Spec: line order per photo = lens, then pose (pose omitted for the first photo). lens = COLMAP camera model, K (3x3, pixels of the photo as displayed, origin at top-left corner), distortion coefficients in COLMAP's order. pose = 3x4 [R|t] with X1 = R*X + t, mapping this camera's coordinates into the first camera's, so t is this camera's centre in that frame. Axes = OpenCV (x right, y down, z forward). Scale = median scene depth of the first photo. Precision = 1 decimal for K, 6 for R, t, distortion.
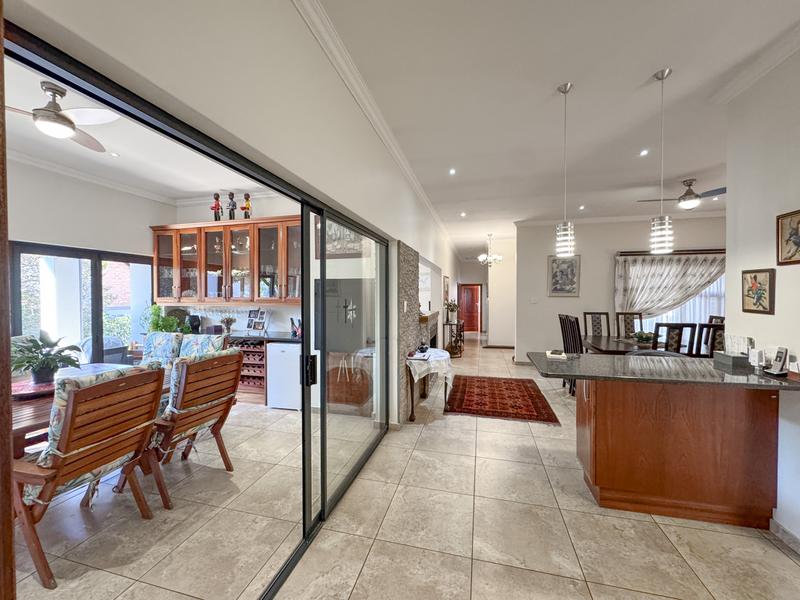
lens RADIAL K [[317.3, 0, 399.1], [0, 317.3, 298.0], [0, 0, 1]] dist [0.000622, -0.000407]
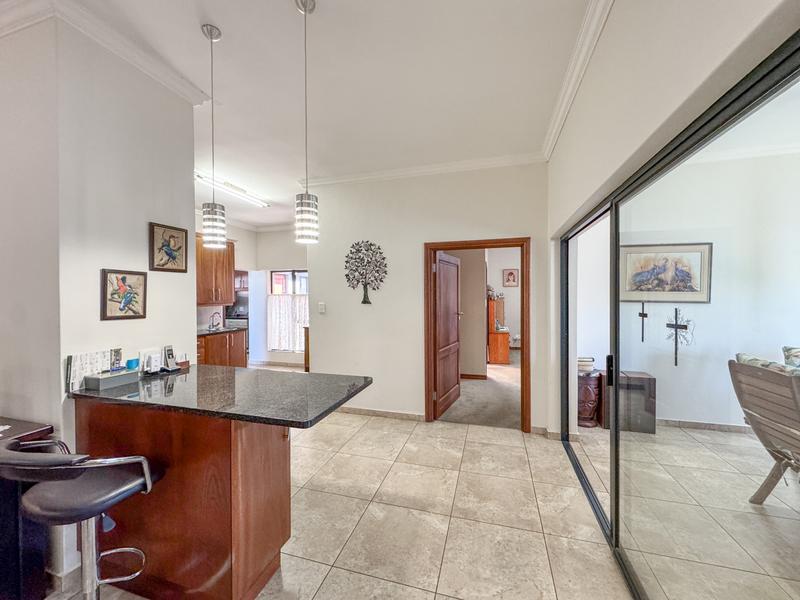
lens RADIAL K [[317.3, 0, 400.0], [0, 317.3, 299.5], [0, 0, 1]] dist [0.000622, -0.000407]
pose [[-0.999341, 0.006500, 0.035708, 0.140578], [0.007372, 0.999676, 0.024349, -0.010534], [-0.035538, 0.024597, -0.999066, 0.822711]]
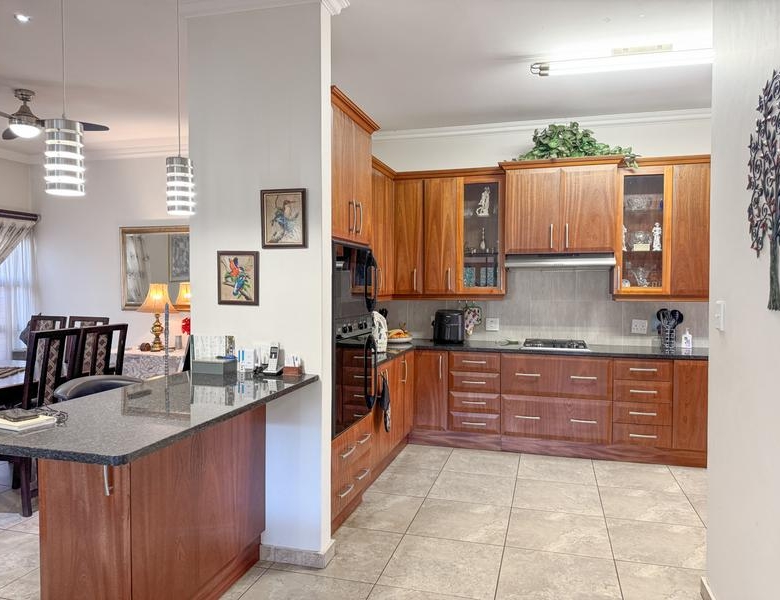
lens RADIAL K [[565.3, 0, 395.0], [0, 565.3, 300.4], [0, 0, 1]] dist [0.051614, -0.052755]
pose [[0.016755, -0.028121, 0.999464, -0.140213], [0.009830, 0.999561, 0.027959, -0.000199], [-0.999811, 0.009357, 0.017024, 0.252385]]
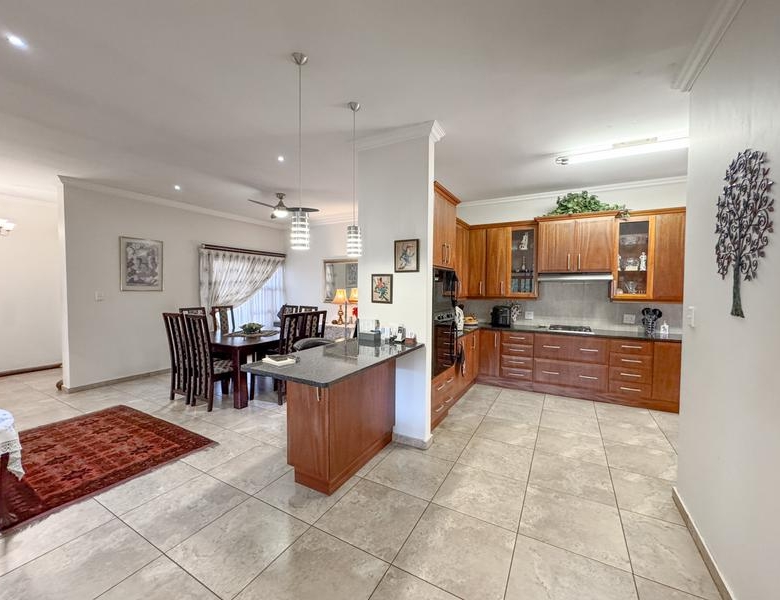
lens RADIAL K [[318.3, 0, 389.9], [0, 318.3, 298.9], [0, 0, 1]] dist [-0.001115, 0.000470]
pose [[0.252463, -0.033427, 0.967029, -0.141671], [0.004578, 0.999433, 0.033352, -0.009651], [-0.967596, -0.003994, 0.252473, 0.256173]]
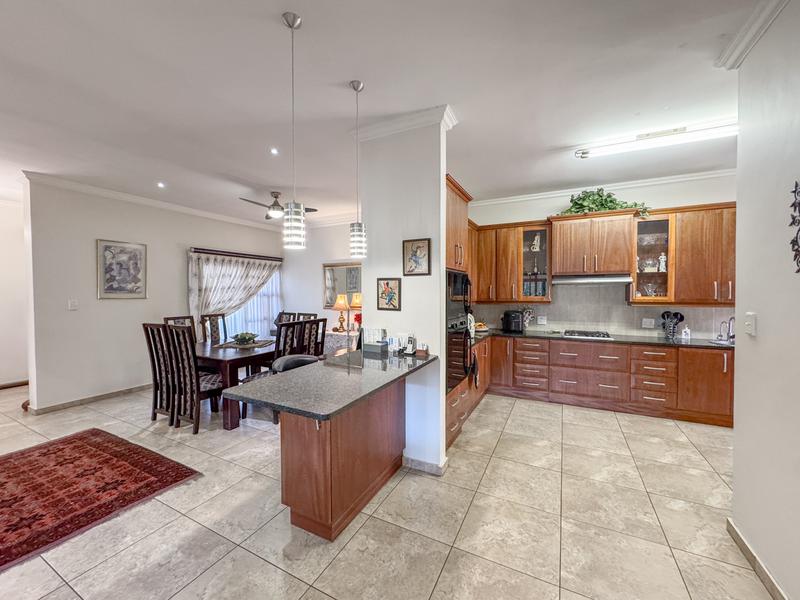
lens RADIAL K [[317.3, 0, 399.8], [0, 317.3, 299.1], [0, 0, 1]] dist [0.000622, -0.000407]
pose [[0.222001, -0.023996, 0.974751, -0.075561], [0.014676, 0.999666, 0.021267, -0.012429], [-0.974936, 0.009584, 0.222279, 0.288823]]
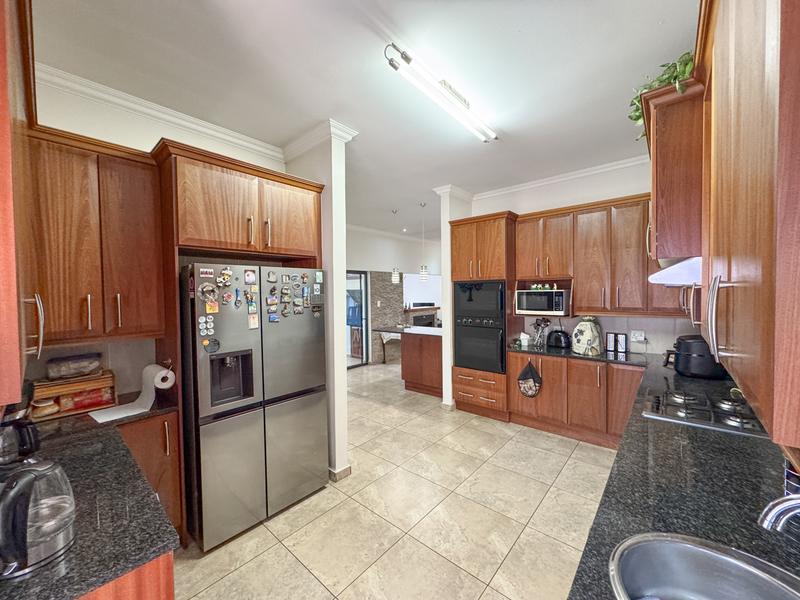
lens RADIAL K [[317.3, 0, 399.6], [0, 317.3, 299.5], [0, 0, 1]] dist [0.000622, -0.000407]
pose [[0.892704, 0.000521, -0.450643, 0.771592], [0.004489, 0.999939, 0.010048, -0.014171], [0.450621, -0.010993, 0.892648, -0.517492]]
